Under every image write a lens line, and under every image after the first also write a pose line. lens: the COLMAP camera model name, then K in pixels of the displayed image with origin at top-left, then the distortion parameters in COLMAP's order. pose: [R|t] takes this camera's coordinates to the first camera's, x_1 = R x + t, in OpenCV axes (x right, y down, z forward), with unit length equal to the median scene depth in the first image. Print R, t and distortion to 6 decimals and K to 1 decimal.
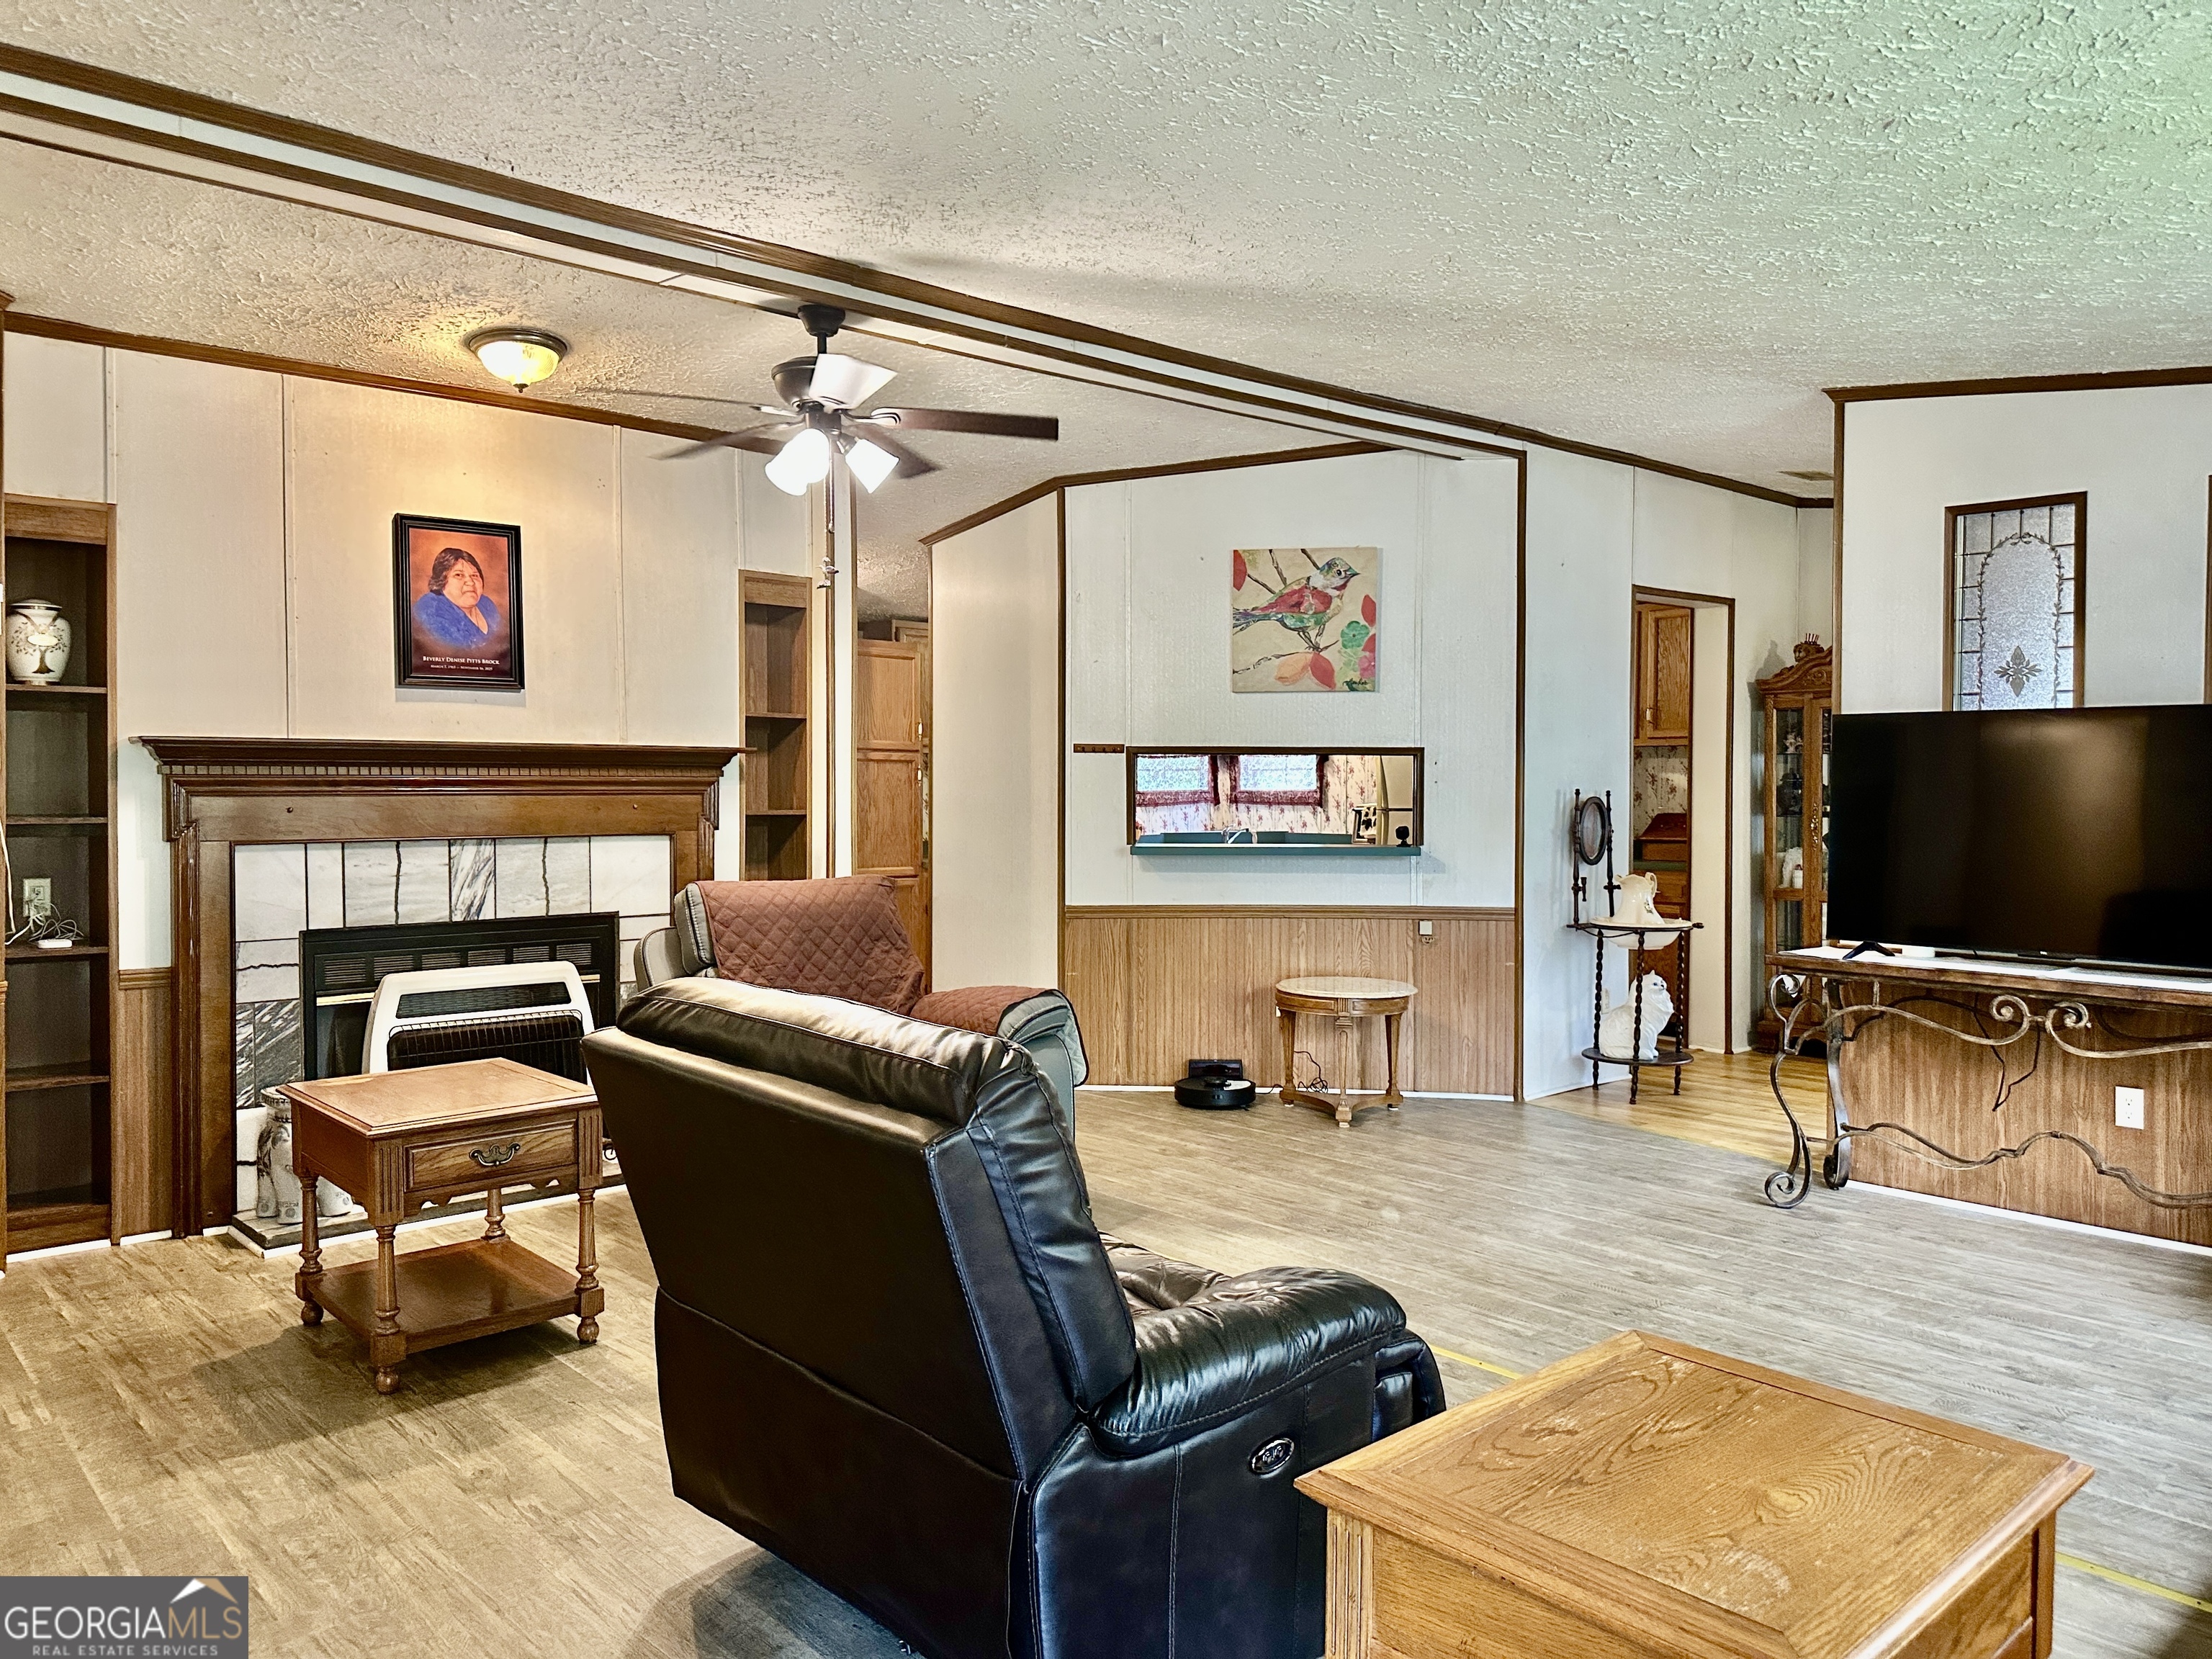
lens RADIAL K [[1551.7, 0, 1106.0], [0, 1551.7, 829.5], [0, 0, 1]] dist [0.132540, -0.222192]
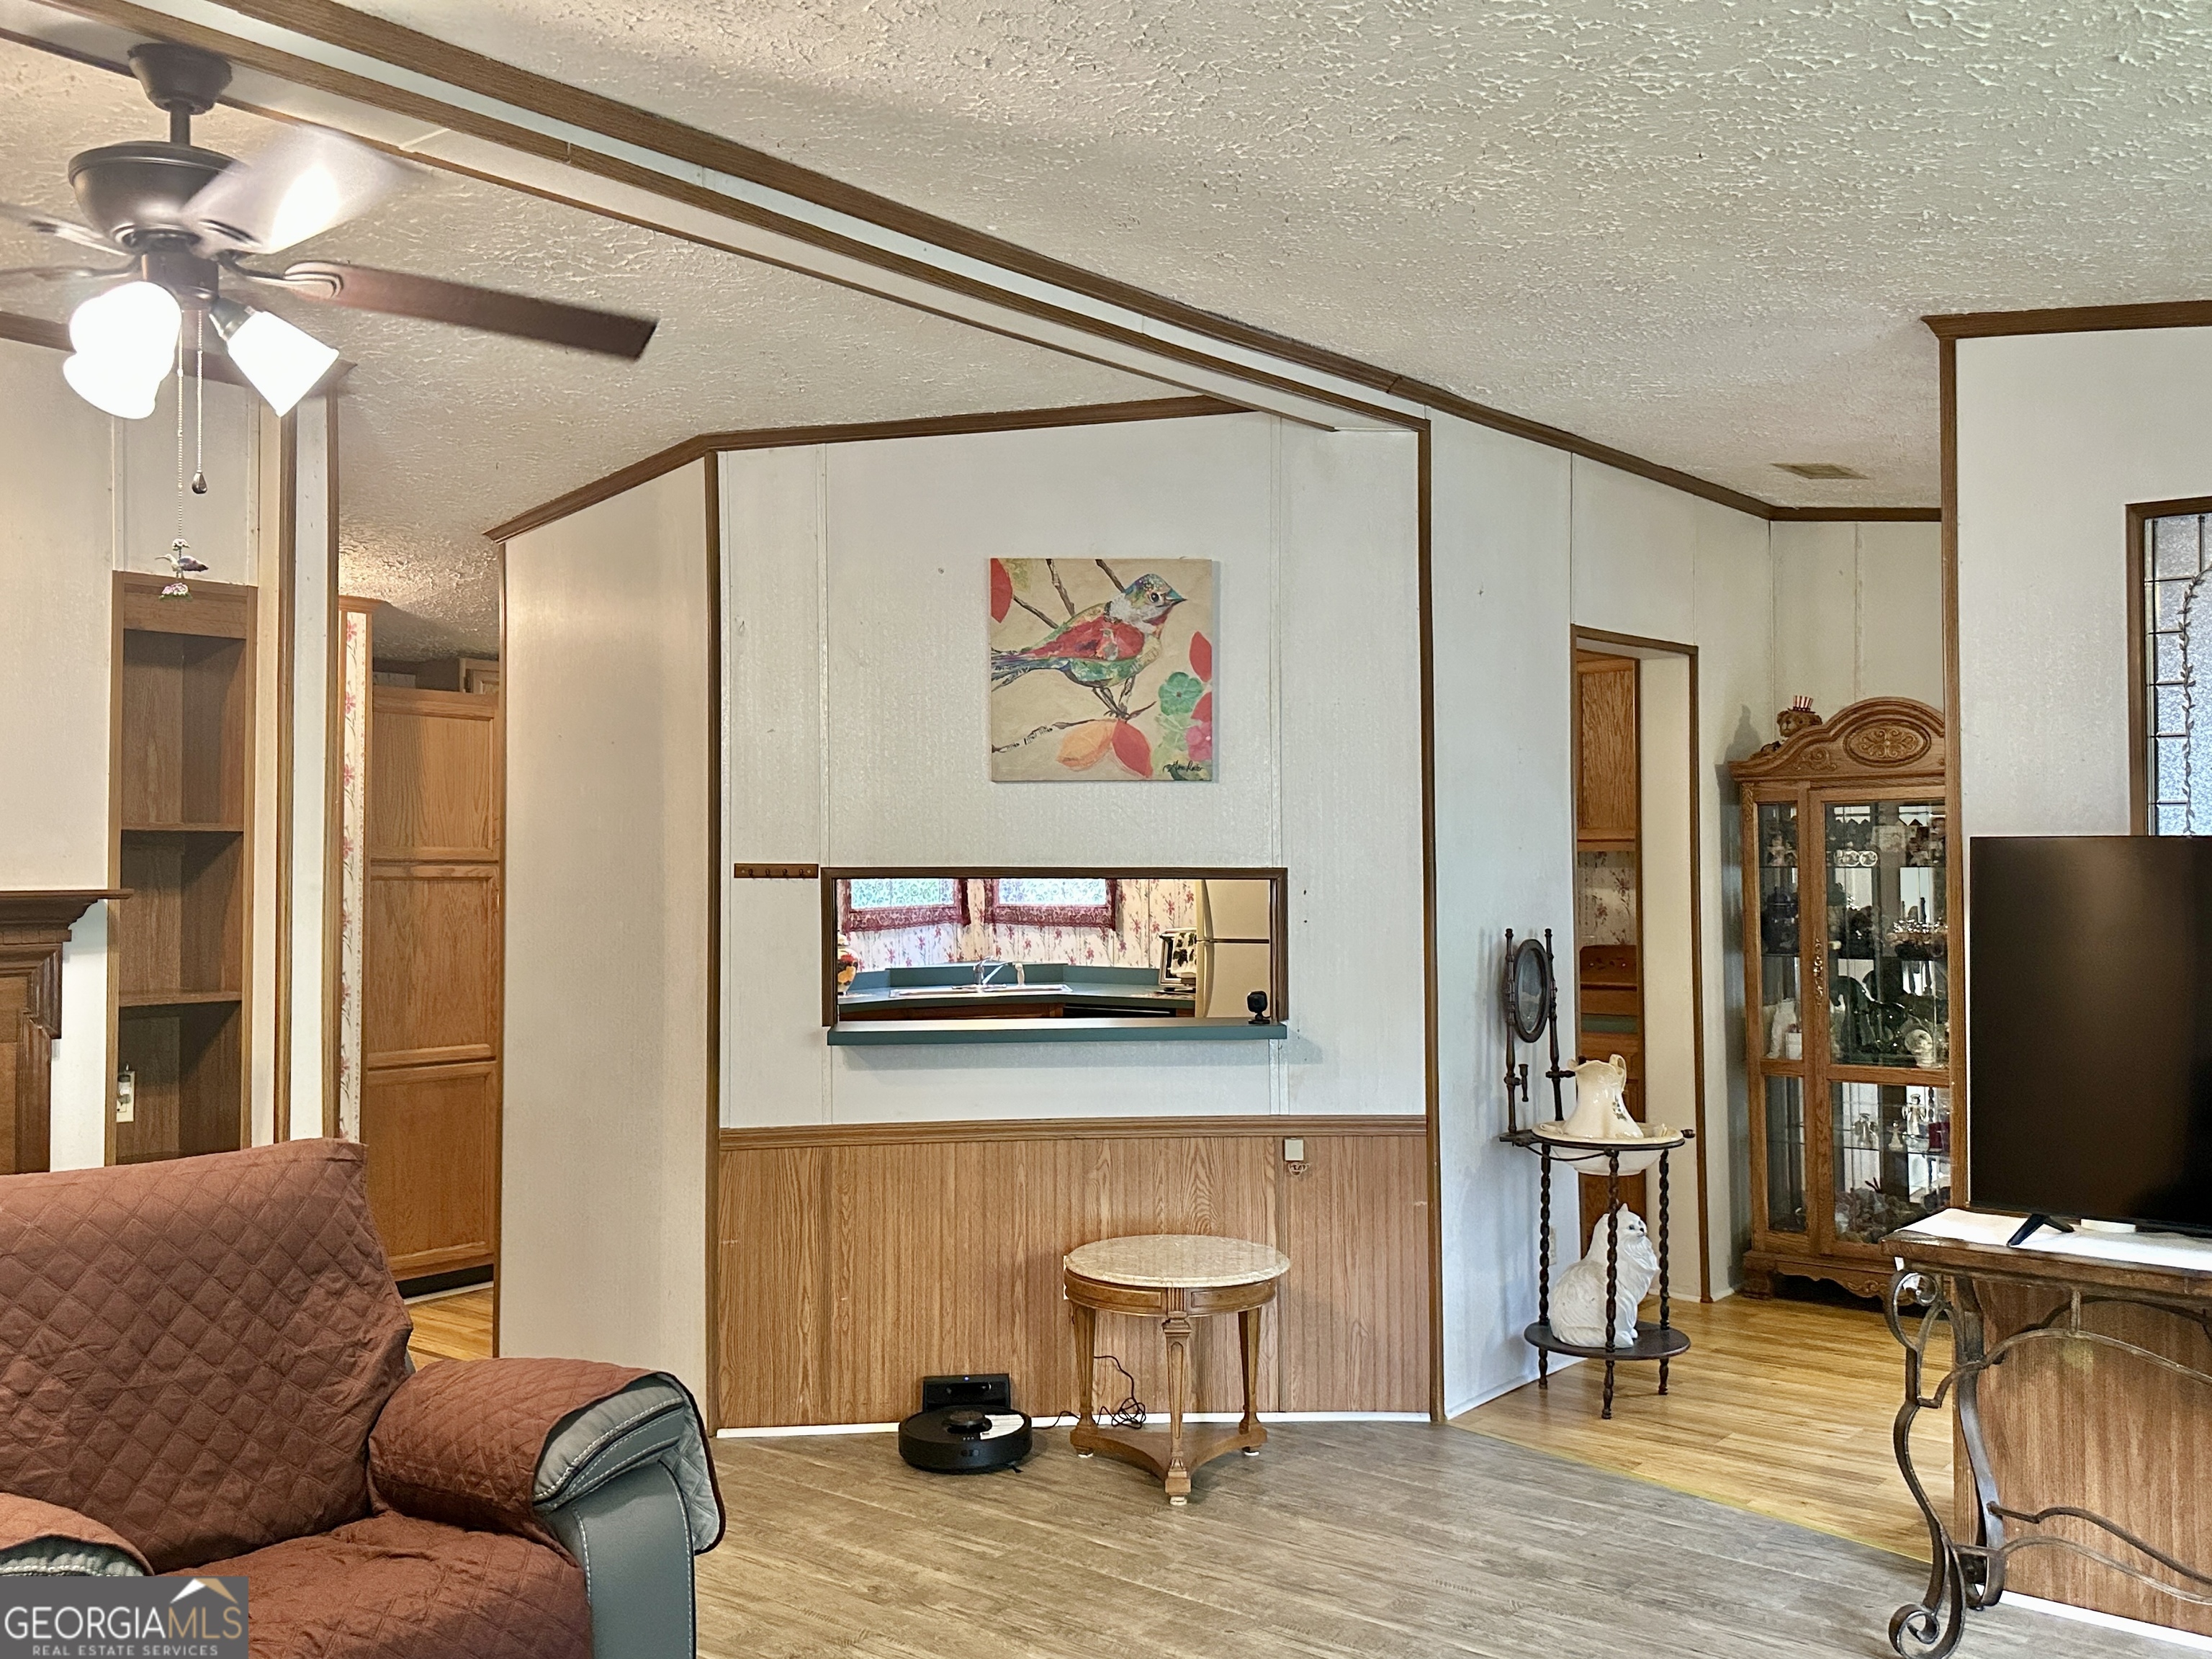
lens RADIAL K [[1892.3, 0, 1106.0], [0, 1892.3, 829.5], [0, 0, 1]] dist [0.142641, -0.214968]
pose [[0.989334, -0.002039, 0.145653, 0.018252], [0.008644, 0.998962, -0.044726, -0.040880], [-0.145411, 0.045508, 0.988324, 0.280196]]
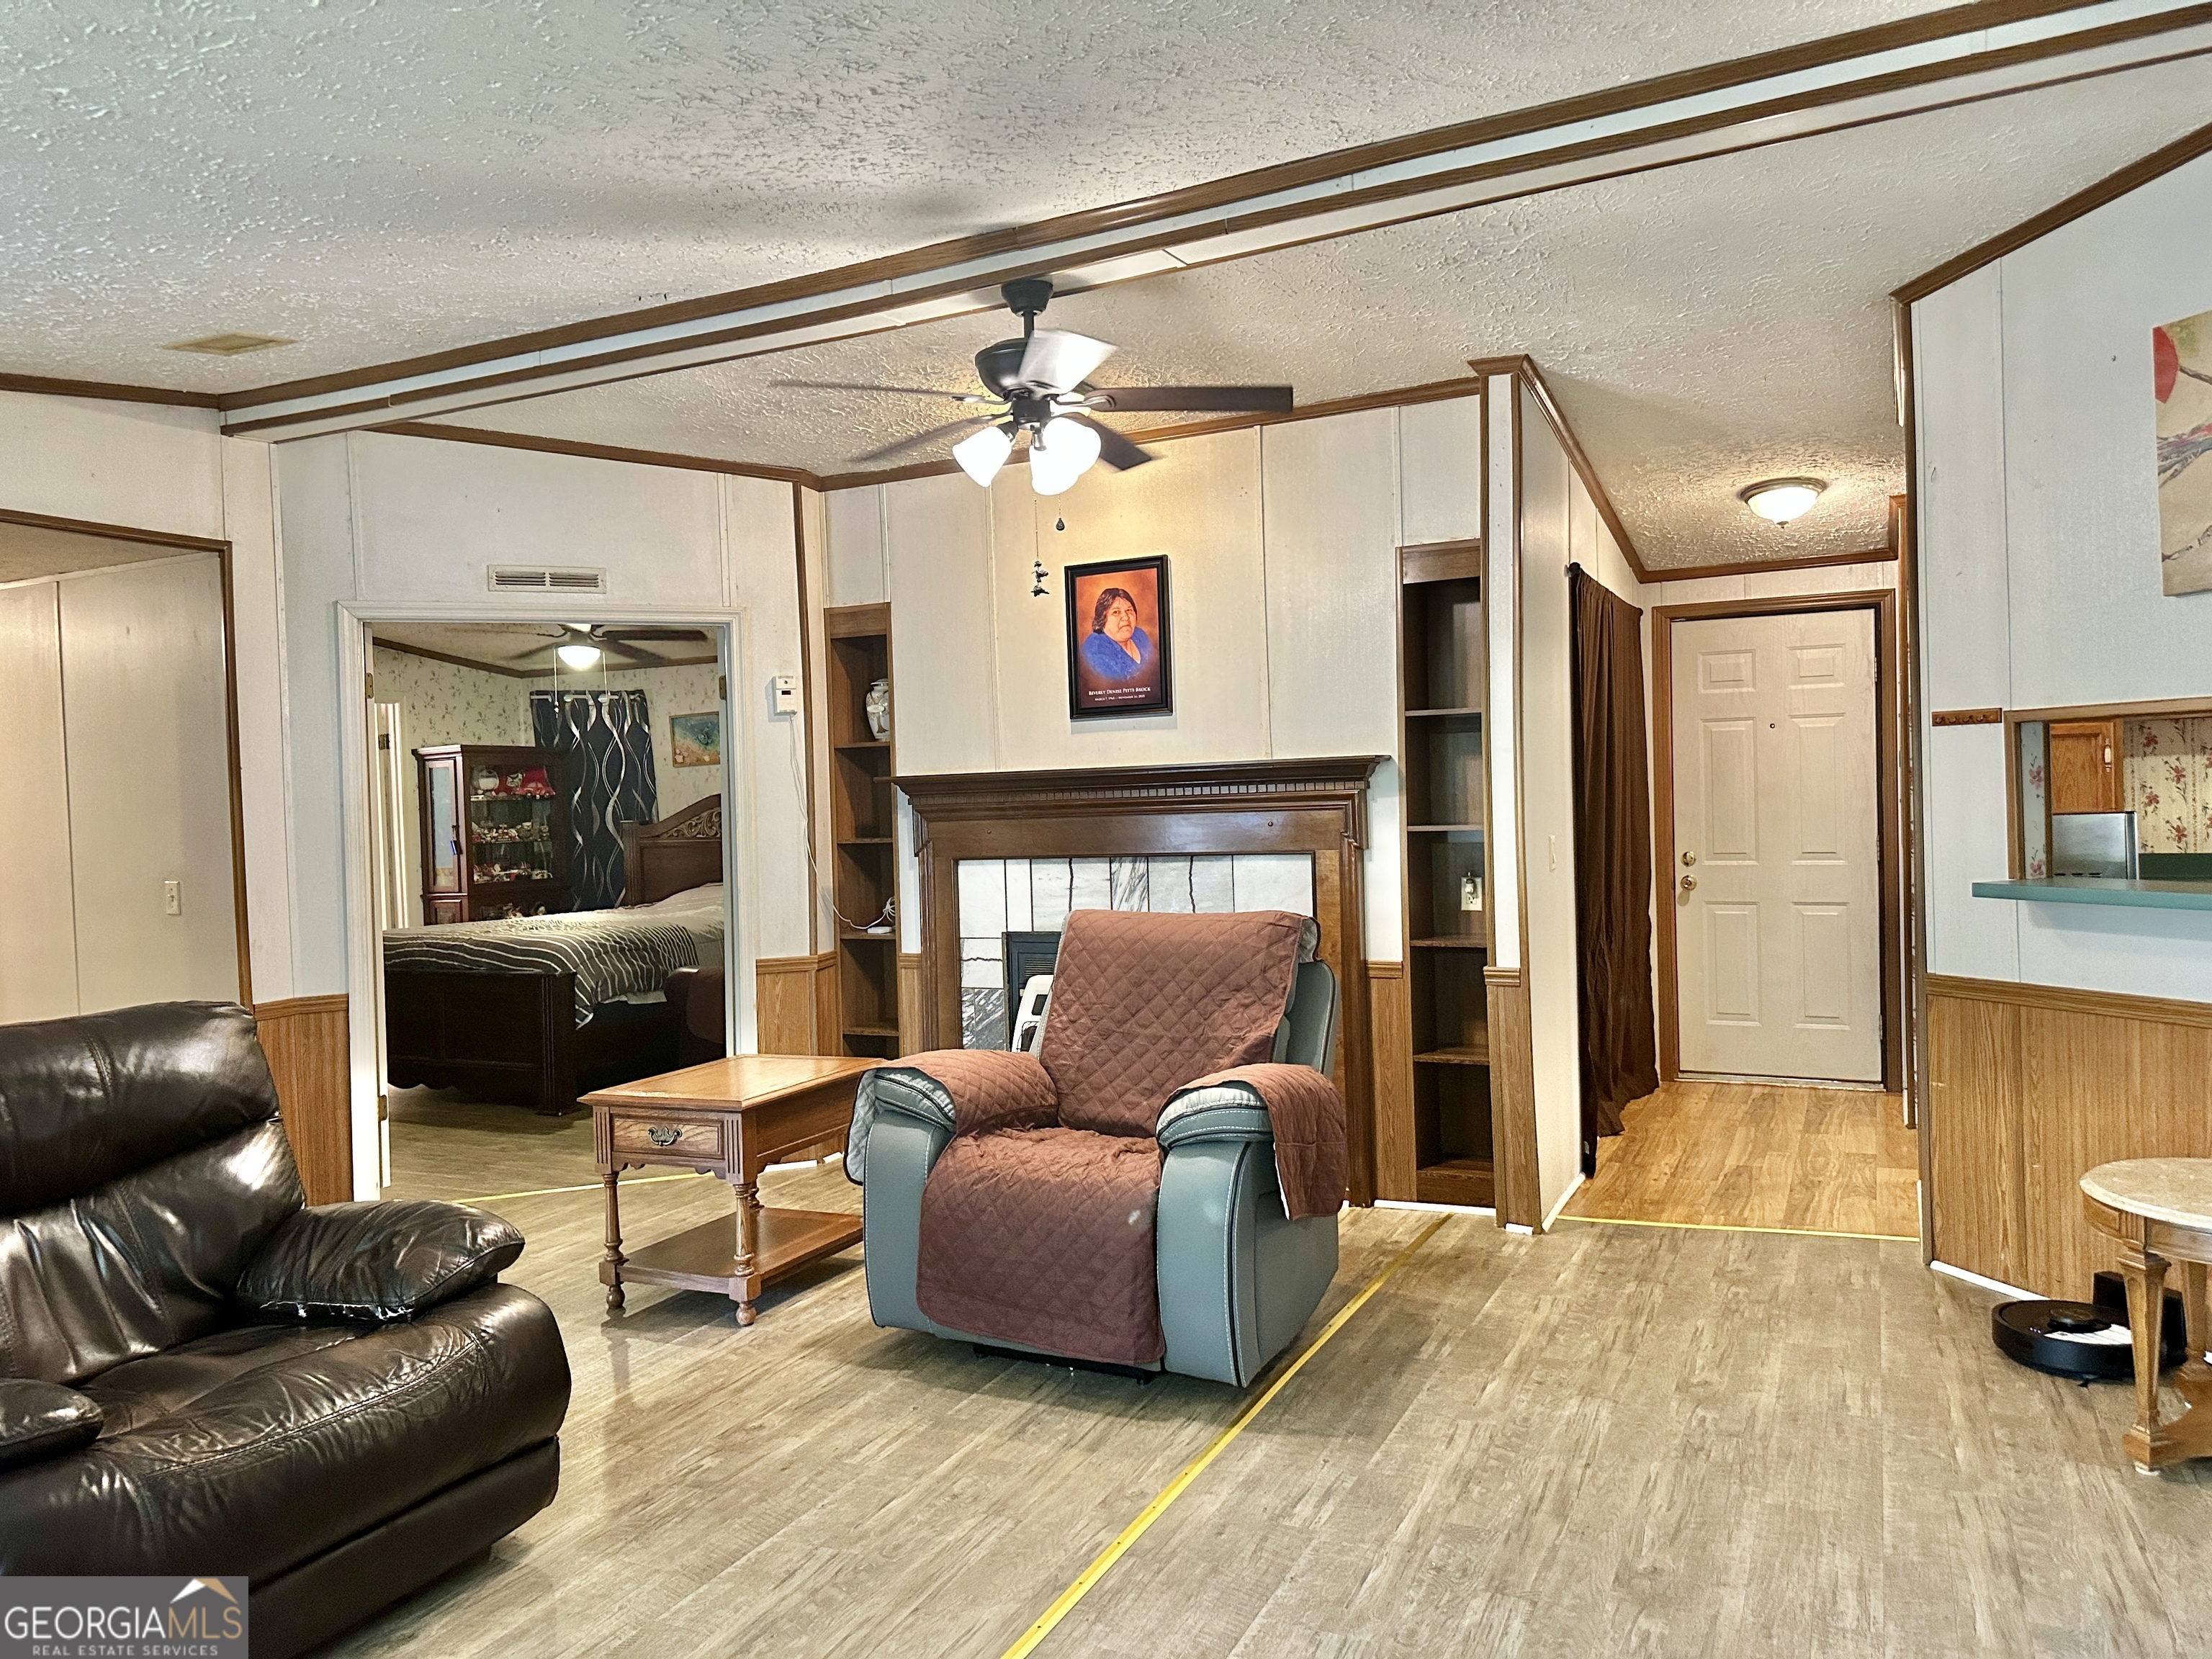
lens RADIAL K [[1542.2, 0, 1119.9], [0, 1542.2, 825.4], [0, 0, 1]] dist [0.128784, -0.170866]
pose [[0.375952, 0.003116, -0.926634, 0.532728], [0.009196, 0.999933, 0.007093, -0.021284], [0.926593, -0.011188, 0.375898, 0.562616]]
